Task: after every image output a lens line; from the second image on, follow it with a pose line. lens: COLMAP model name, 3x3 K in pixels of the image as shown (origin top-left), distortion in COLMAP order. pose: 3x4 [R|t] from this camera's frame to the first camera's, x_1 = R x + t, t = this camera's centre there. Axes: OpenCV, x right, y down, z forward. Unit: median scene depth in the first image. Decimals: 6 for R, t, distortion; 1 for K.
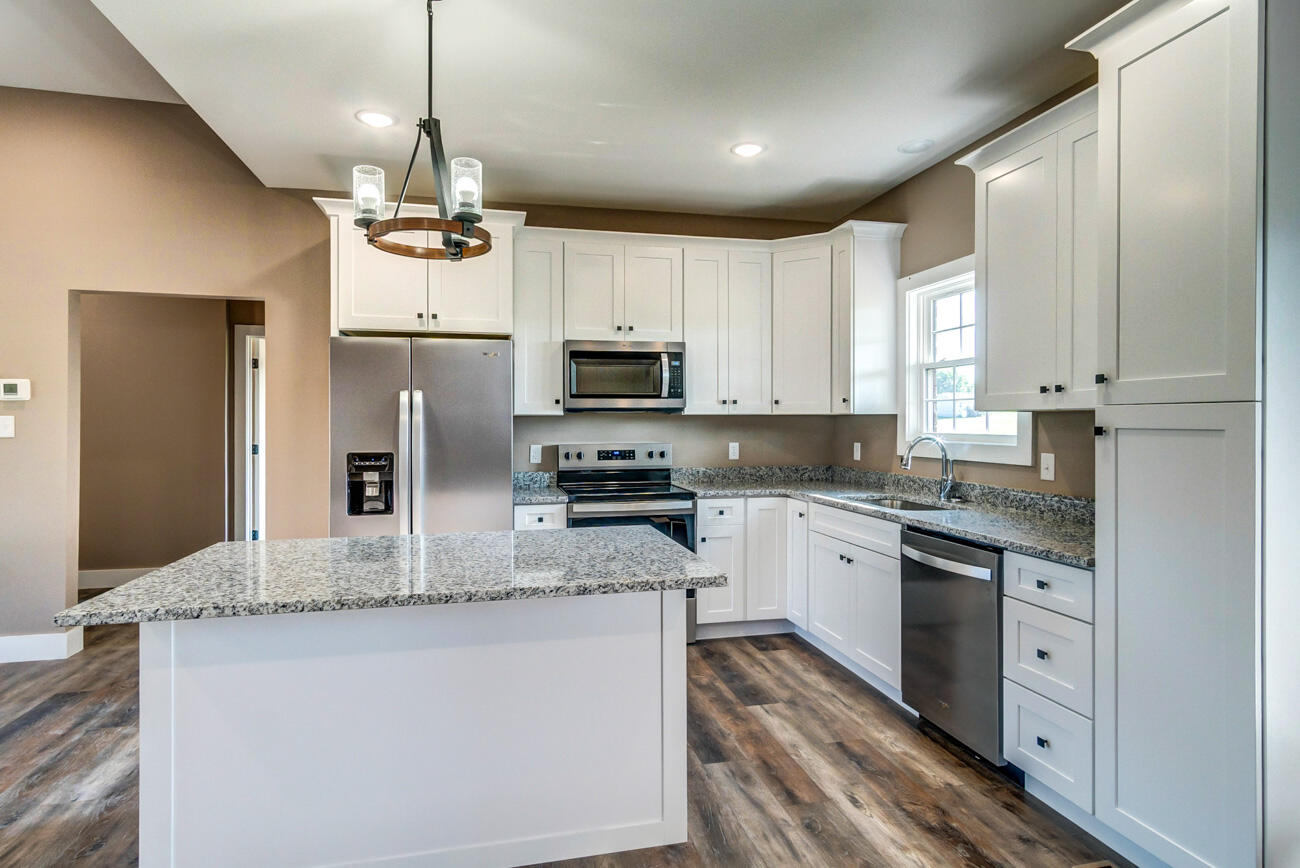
lens RADIAL K [[693.8, 0, 644.1], [0, 693.8, 424.0], [0, 0, 1]] dist [0.007189, 0.000850]
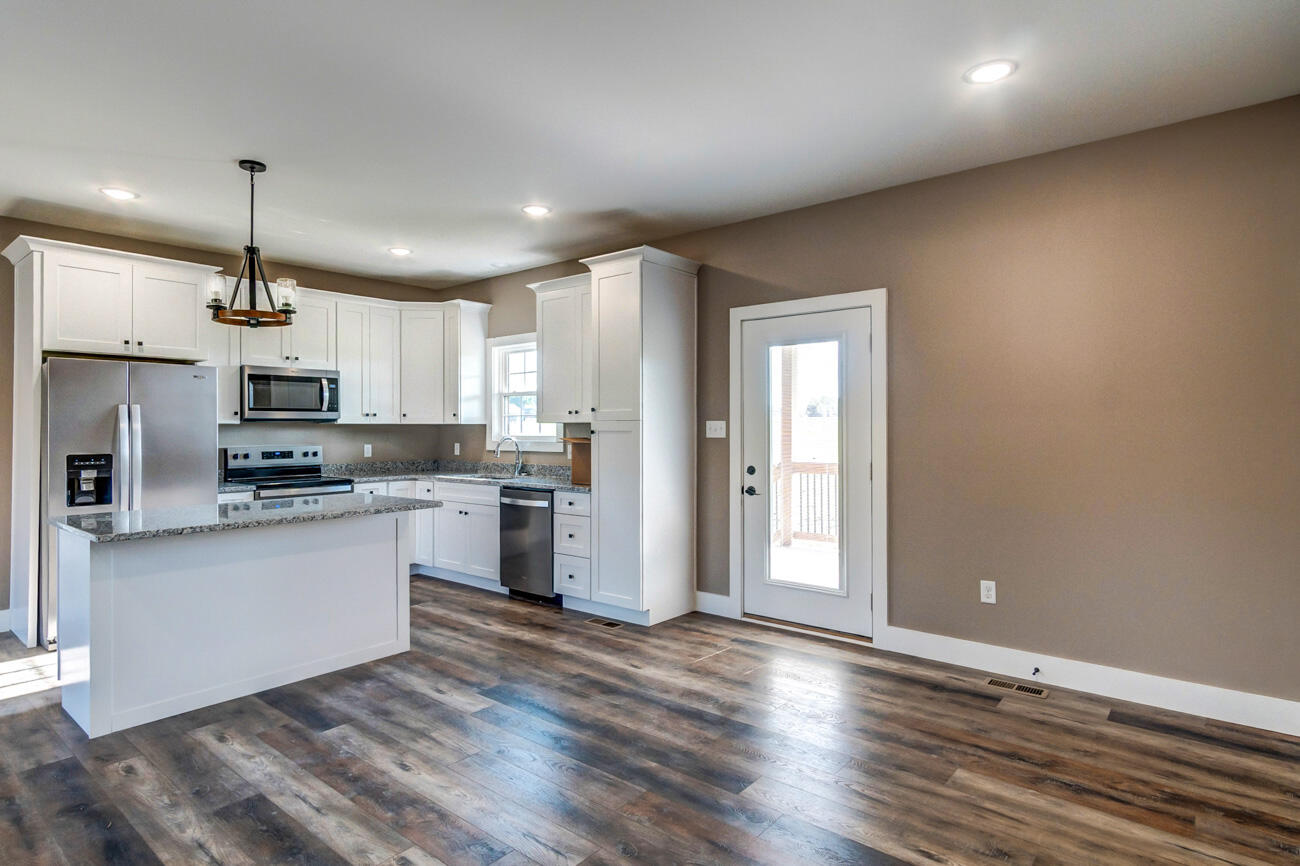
lens RADIAL K [[693.8, 0, 644.1], [0, 693.8, 423.0], [0, 0, 1]] dist [0.007189, 0.000850]
pose [[0.796826, 0.004174, 0.604194, -0.300759], [0.004424, 0.999909, -0.012742, 0.005081], [-0.604192, 0.012826, 0.796735, -0.469697]]
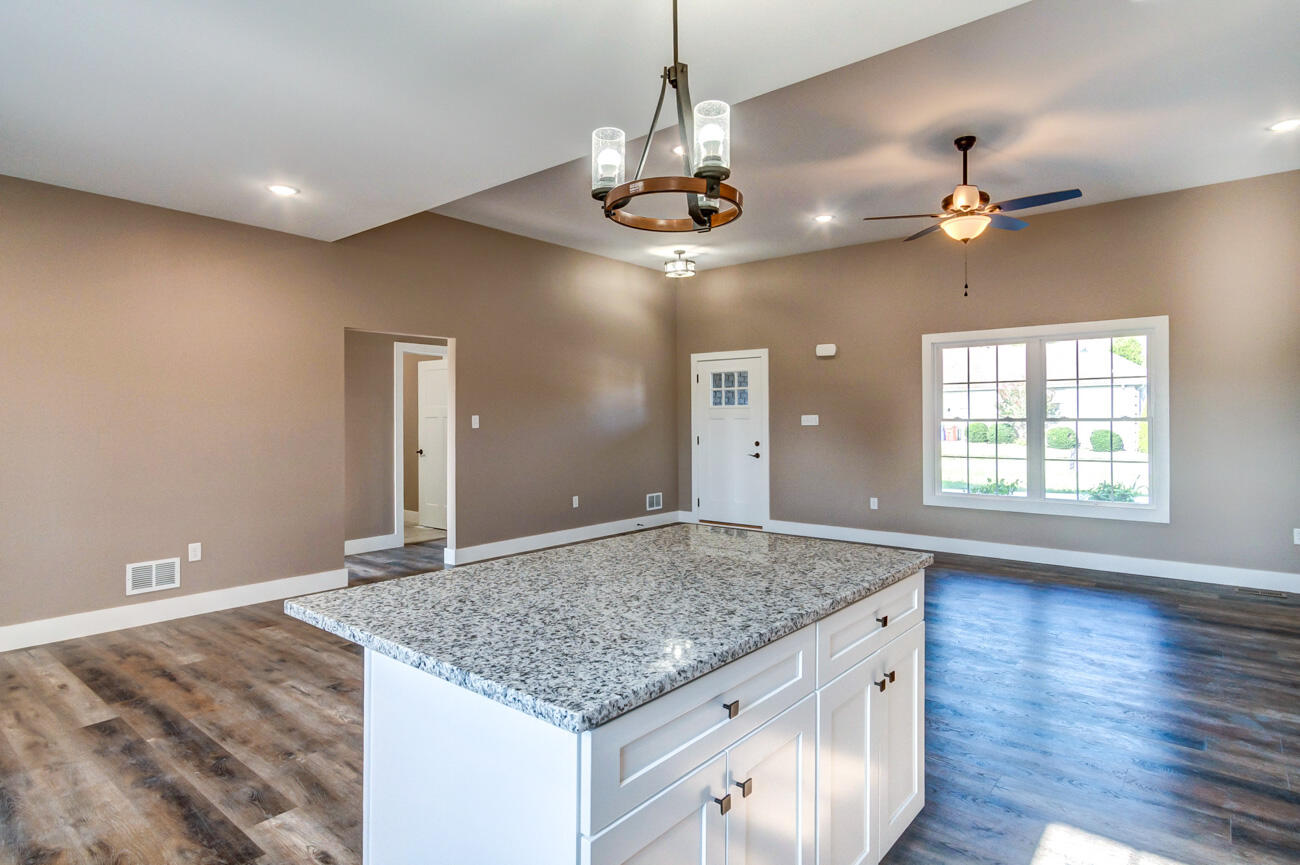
lens RADIAL K [[693.8, 0, 644.1], [0, 693.8, 422.5], [0, 0, 1]] dist [0.007189, 0.000850]
pose [[-0.791739, 0.005601, -0.610834, 0.131763], [-0.000041, 0.999957, 0.009222, -0.002948], [0.610860, 0.007326, -0.791705, 0.879807]]
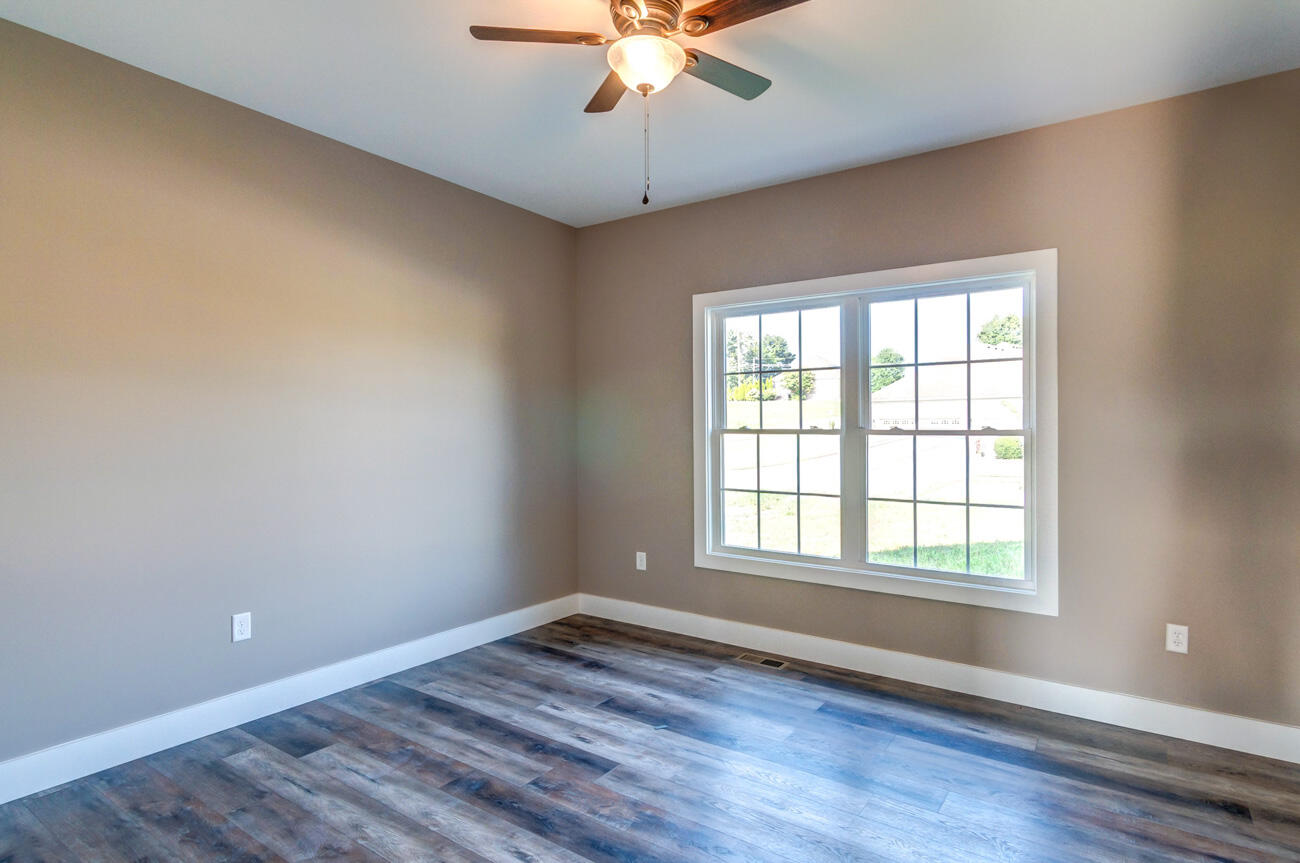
lens RADIAL K [[696.8, 0, 650.0], [0, 696.8, 431.5], [0, 0, 1]] dist [0.007472, 0.000533]
pose [[-0.752237, 0.001450, -0.658891, -0.689336], [-0.006497, 0.999933, 0.009619, -0.002508], [0.658860, 0.011517, -0.752177, 0.707476]]
